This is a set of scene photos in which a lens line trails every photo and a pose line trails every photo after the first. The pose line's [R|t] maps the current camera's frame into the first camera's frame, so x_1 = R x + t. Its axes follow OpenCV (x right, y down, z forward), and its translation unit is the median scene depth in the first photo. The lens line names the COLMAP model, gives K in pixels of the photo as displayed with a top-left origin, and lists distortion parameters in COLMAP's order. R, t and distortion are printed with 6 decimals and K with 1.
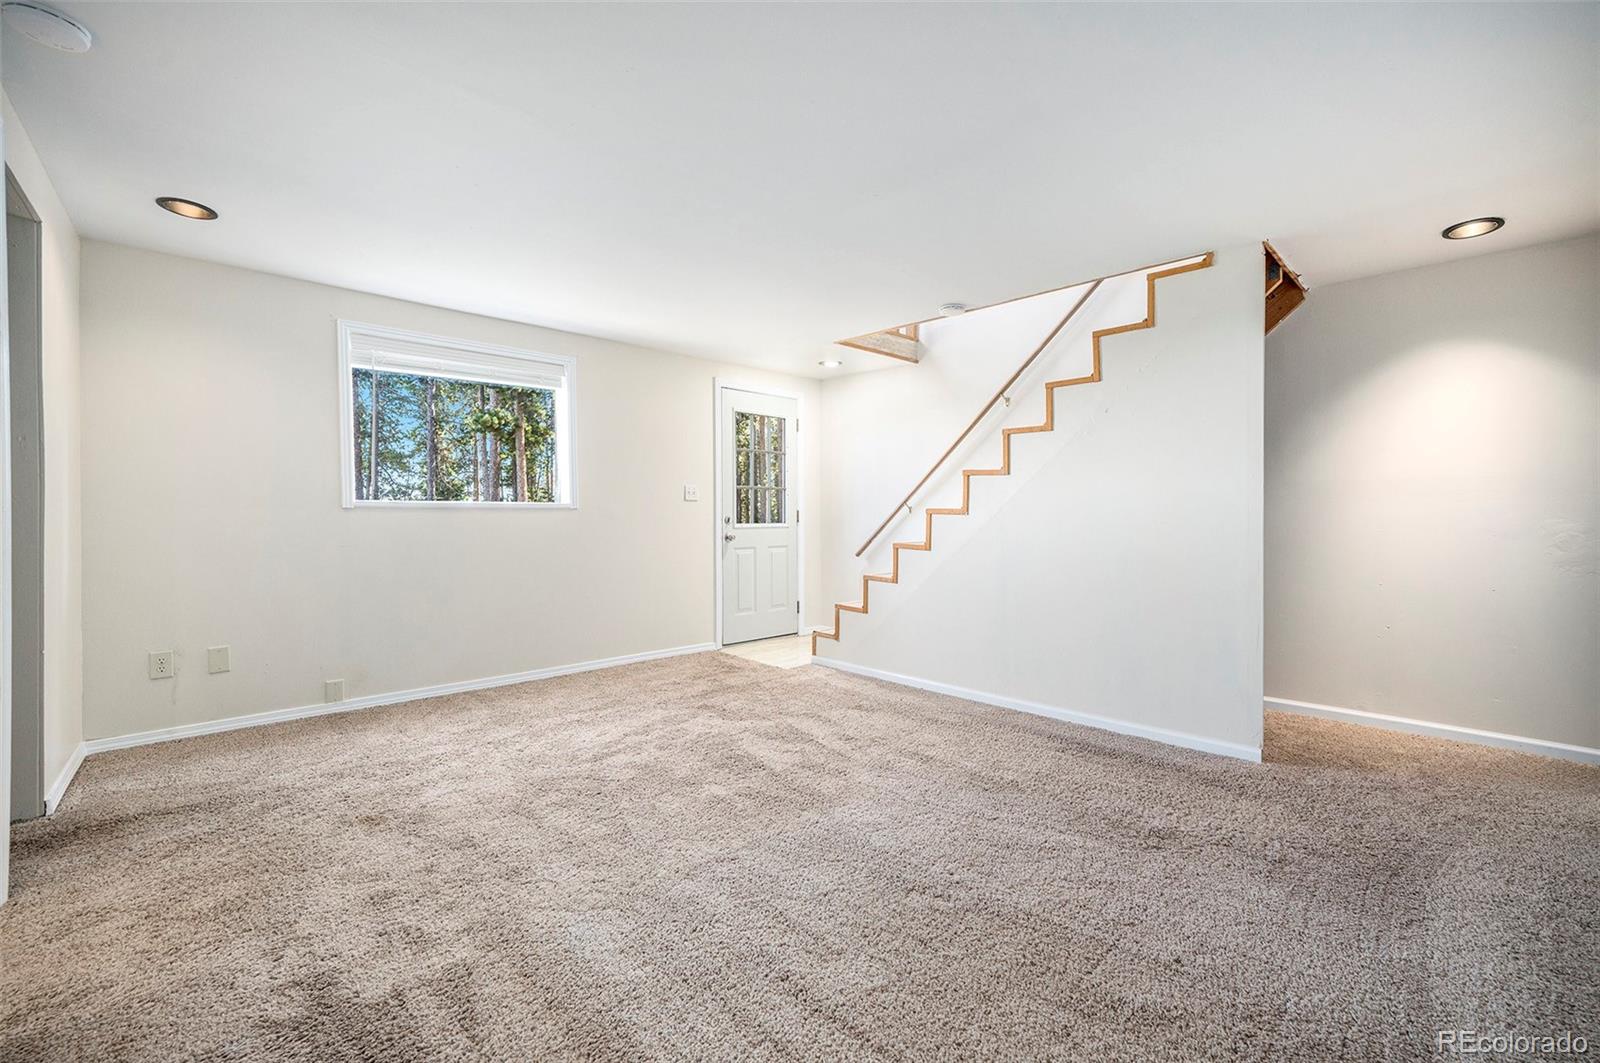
lens RADIAL K [[654.3, 0, 804.2], [0, 654.3, 525.9], [0, 0, 1]] dist [-0.000846, 0.001531]
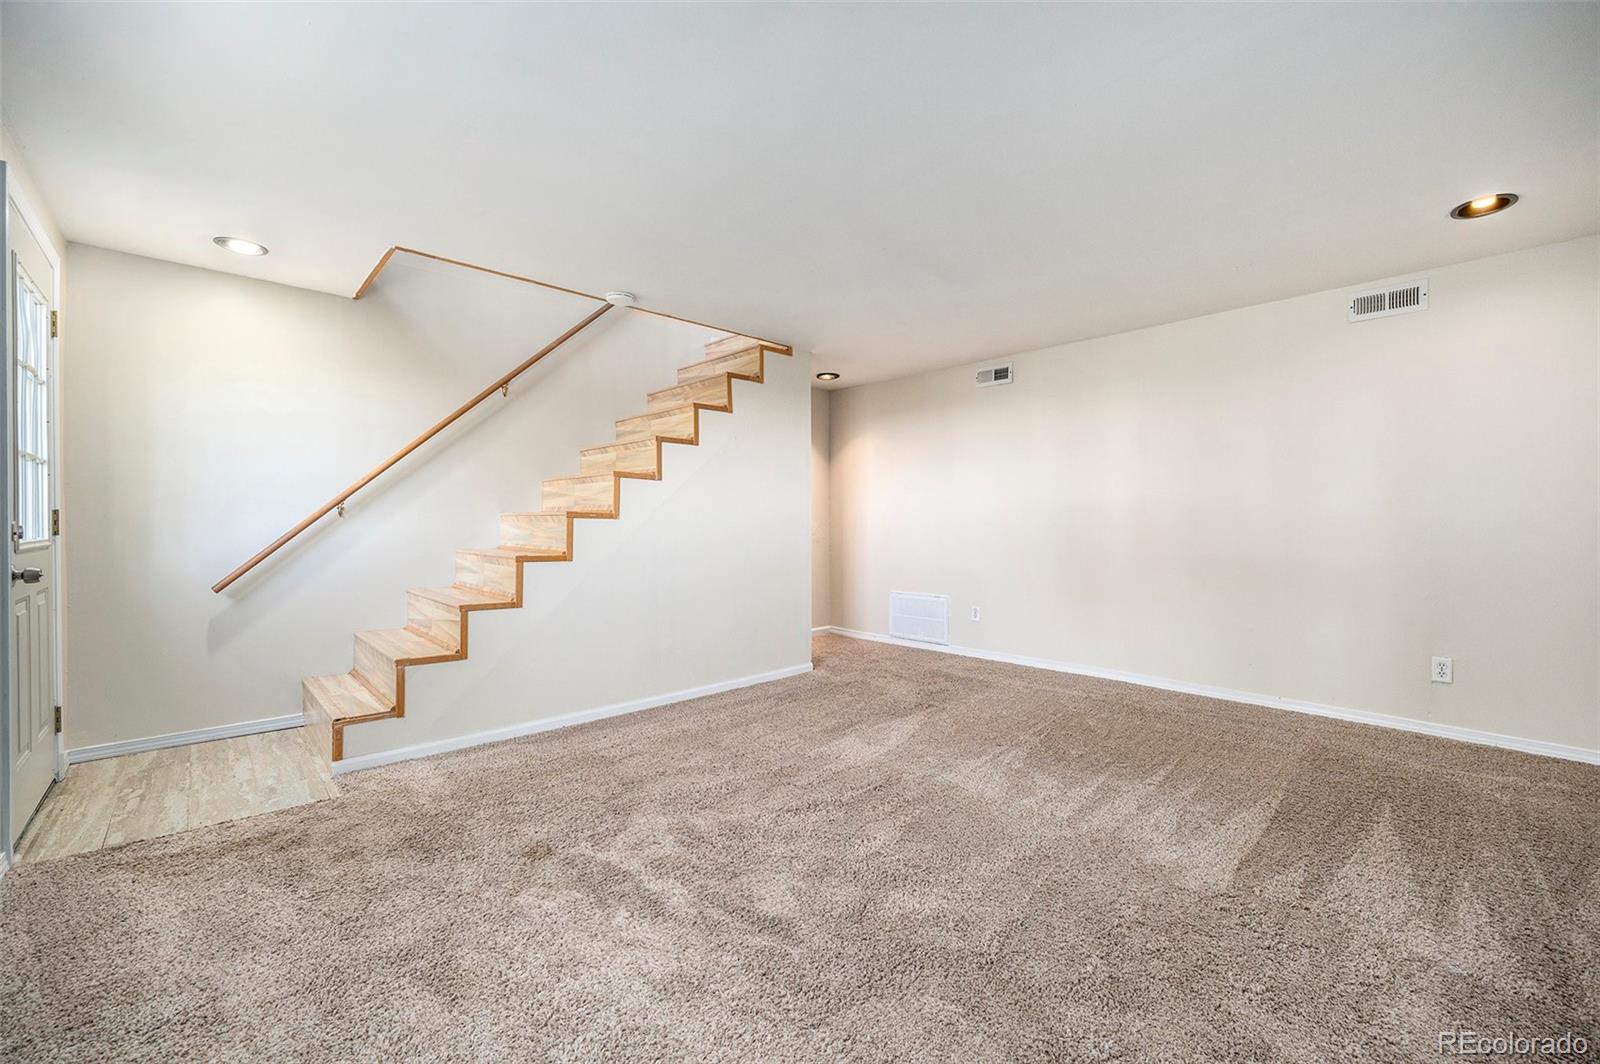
lens RADIAL K [[654.3, 0, 801.4], [0, 654.3, 524.5], [0, 0, 1]] dist [-0.000846, 0.001531]
pose [[0.011531, -0.000255, 0.999933, -0.803783], [0.012840, 0.999918, 0.000107, -0.003790], [-0.999851, 0.012838, 0.011534, 0.859555]]
